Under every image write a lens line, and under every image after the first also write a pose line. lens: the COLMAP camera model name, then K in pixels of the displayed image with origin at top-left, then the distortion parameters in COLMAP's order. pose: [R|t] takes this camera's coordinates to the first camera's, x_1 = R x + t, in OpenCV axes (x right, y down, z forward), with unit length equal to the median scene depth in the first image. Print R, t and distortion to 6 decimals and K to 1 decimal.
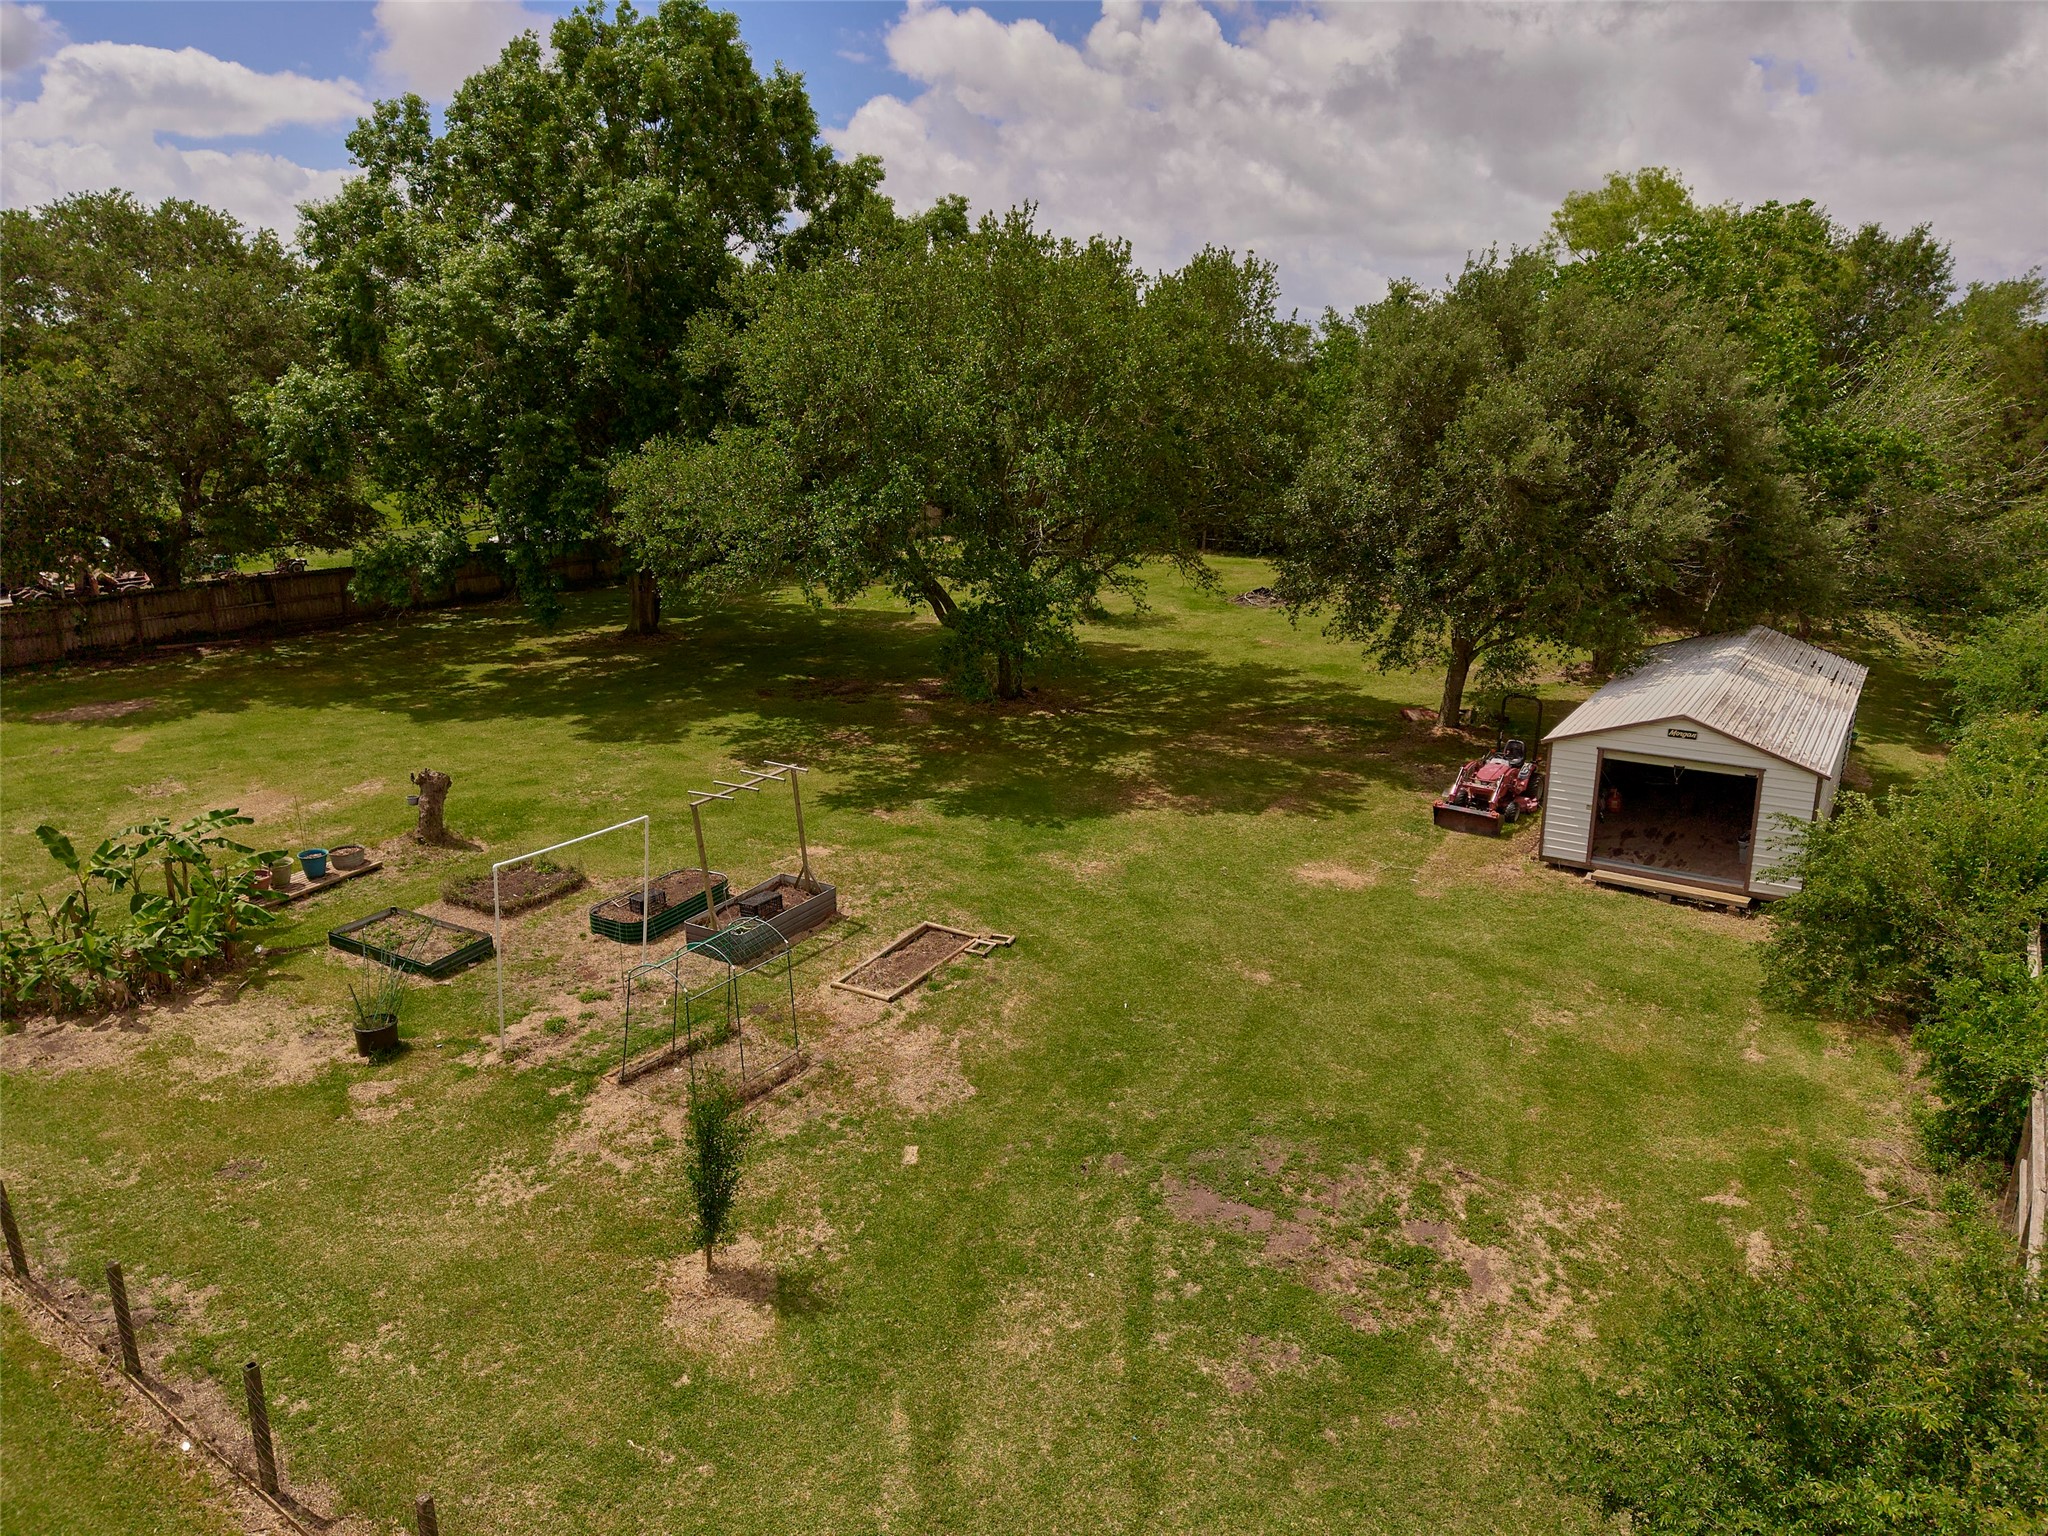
lens RADIAL K [[1381.0, 0, 1031.0], [0, 1381.0, 771.6], [0, 0, 1]] dist [0.031887, -0.026656]
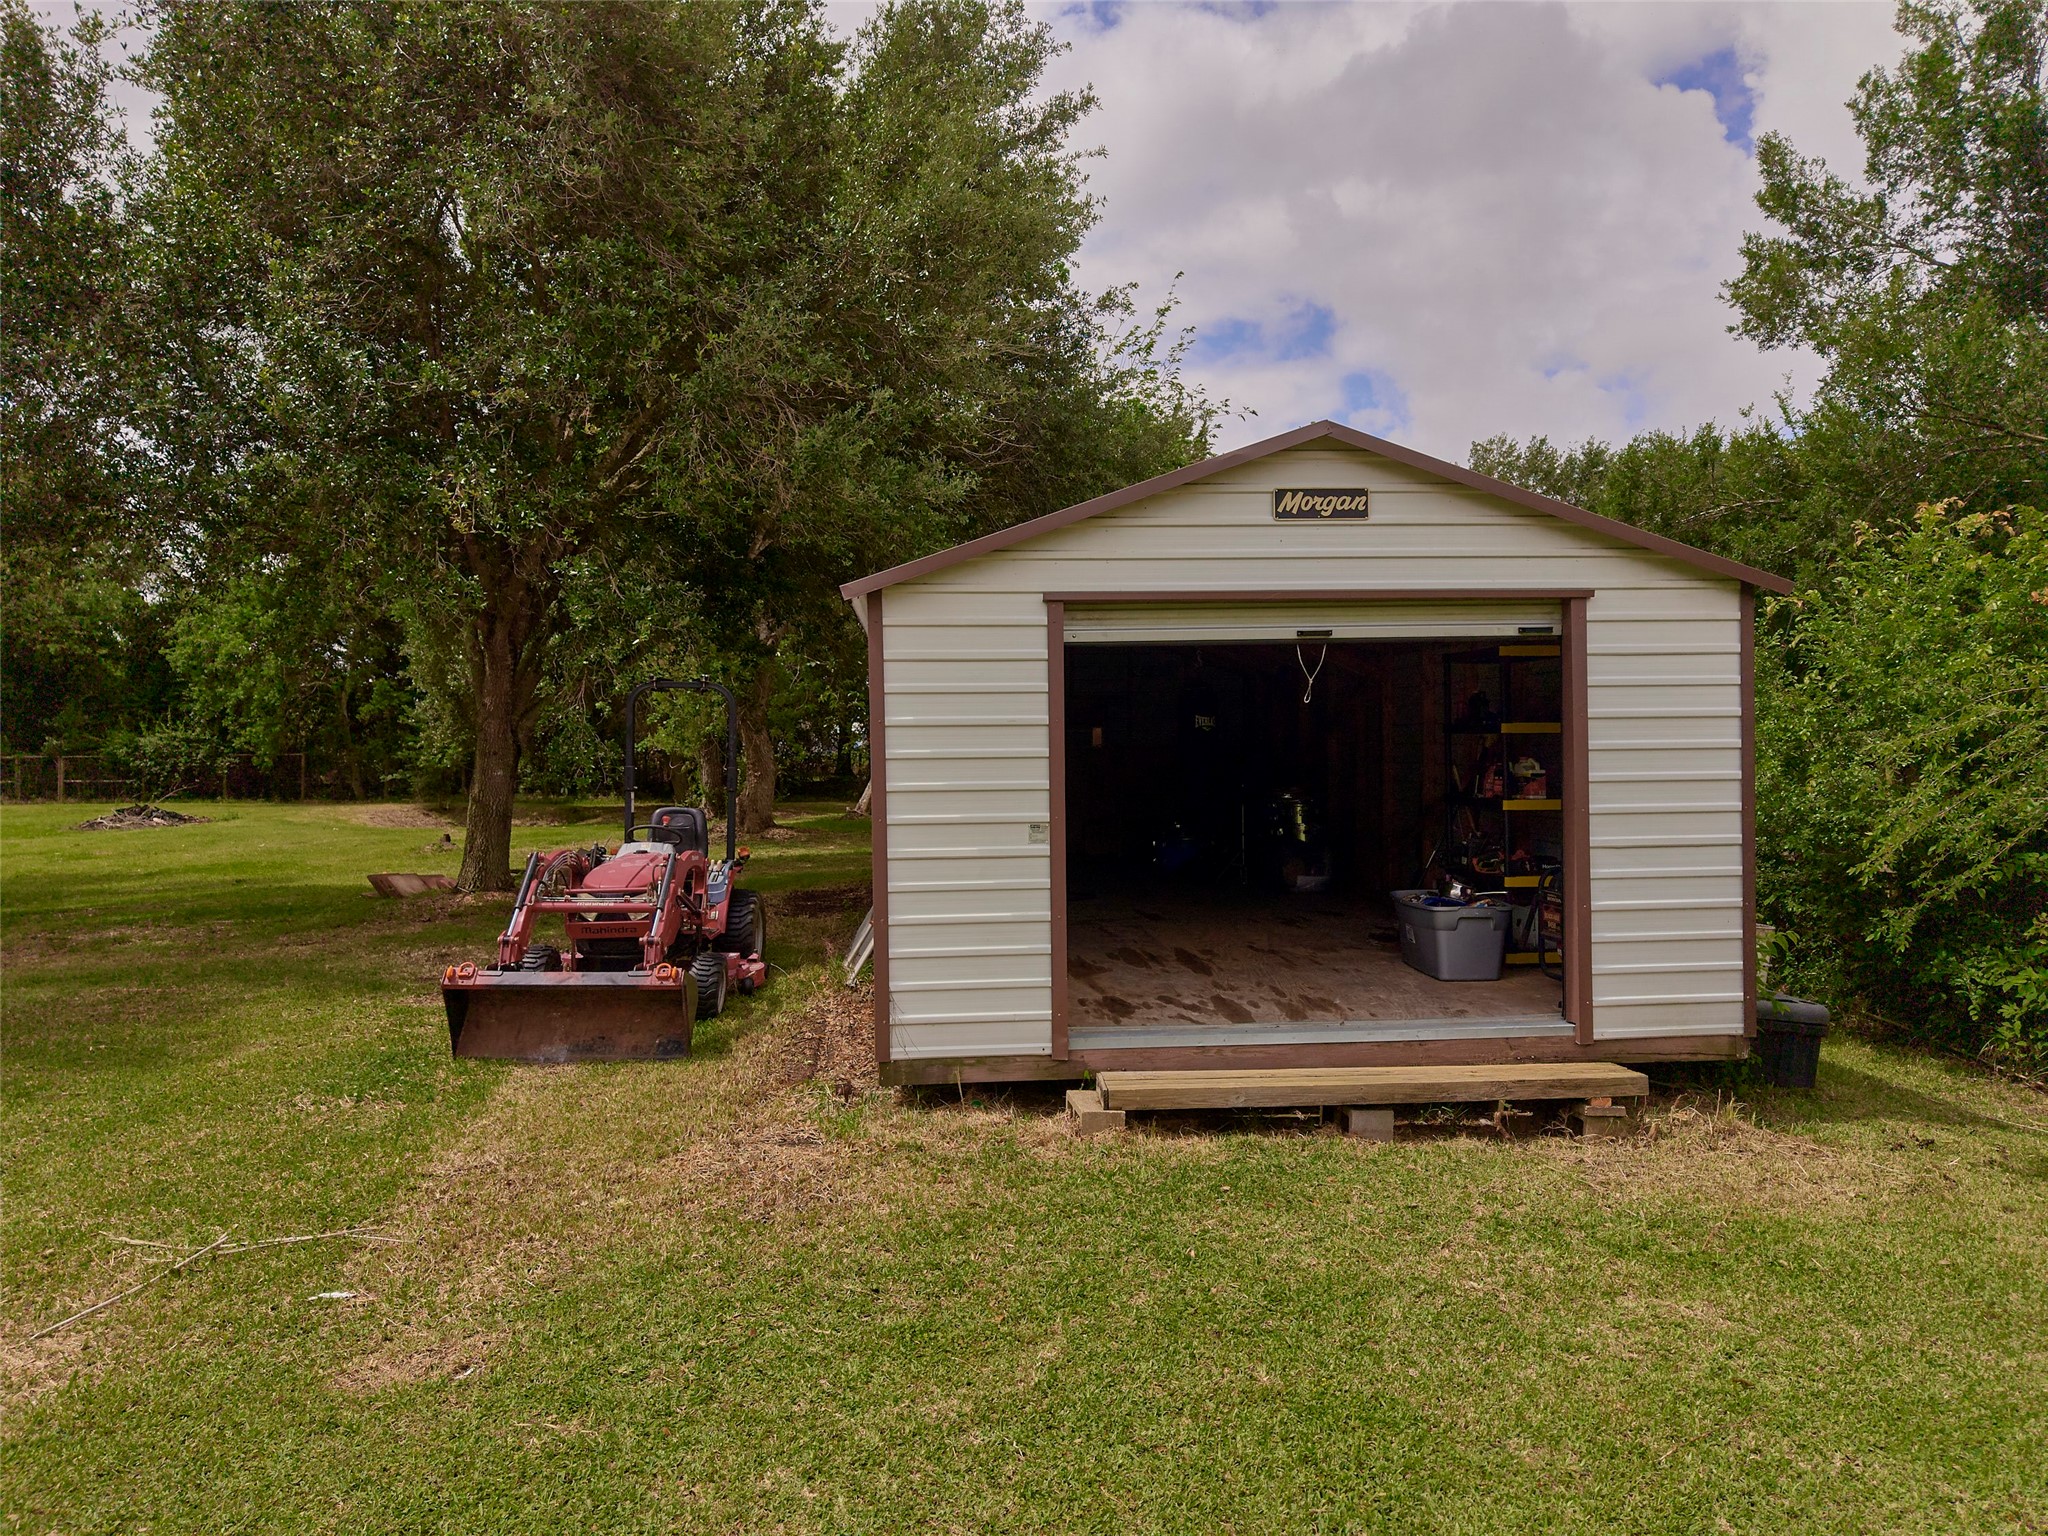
lens RADIAL K [[1381.0, 0, 1020.3], [0, 1381.0, 751.2], [0, 0, 1]] dist [0.031887, -0.026656]
pose [[0.790163, -0.007257, 0.612854, 0.220121], [0.176589, 0.960222, -0.216309, 0.061407], [-0.586907, 0.279142, 0.760013, 0.735569]]
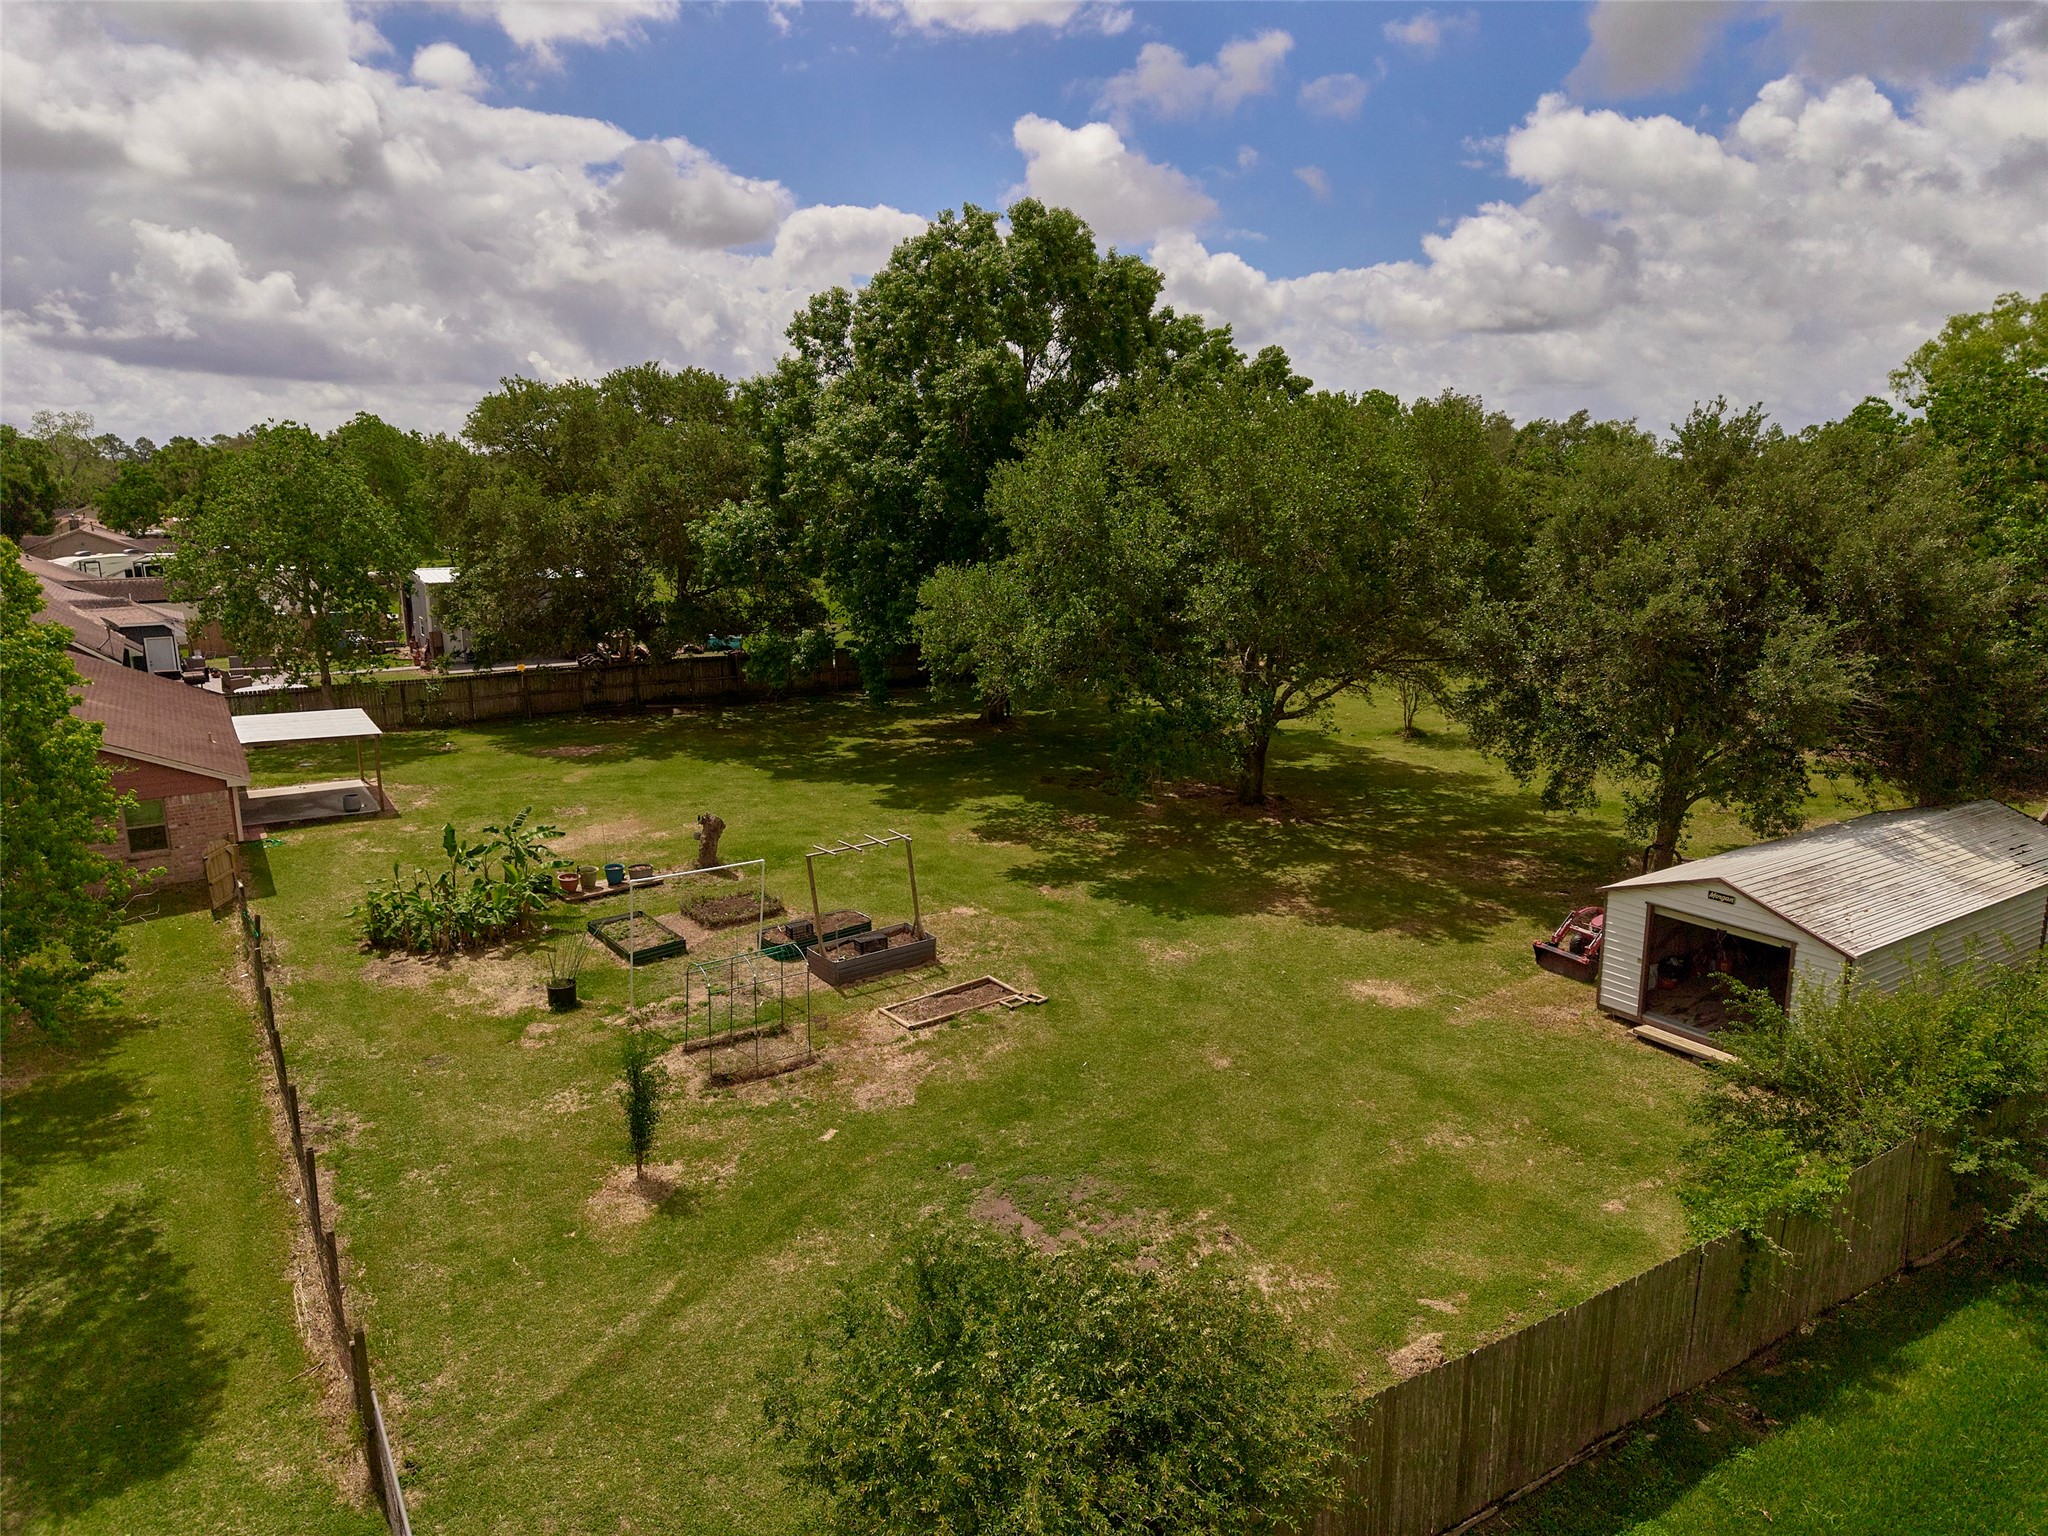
lens RADIAL K [[1381.0, 0, 1034.4], [0, 1381.0, 780.6], [0, 0, 1]] dist [0.031887, -0.026656]
pose [[0.922678, 0.088017, -0.375390, 0.334826], [-0.111678, 0.992869, -0.041700, -0.012162], [0.369042, 0.080399, 0.925929, -0.094751]]
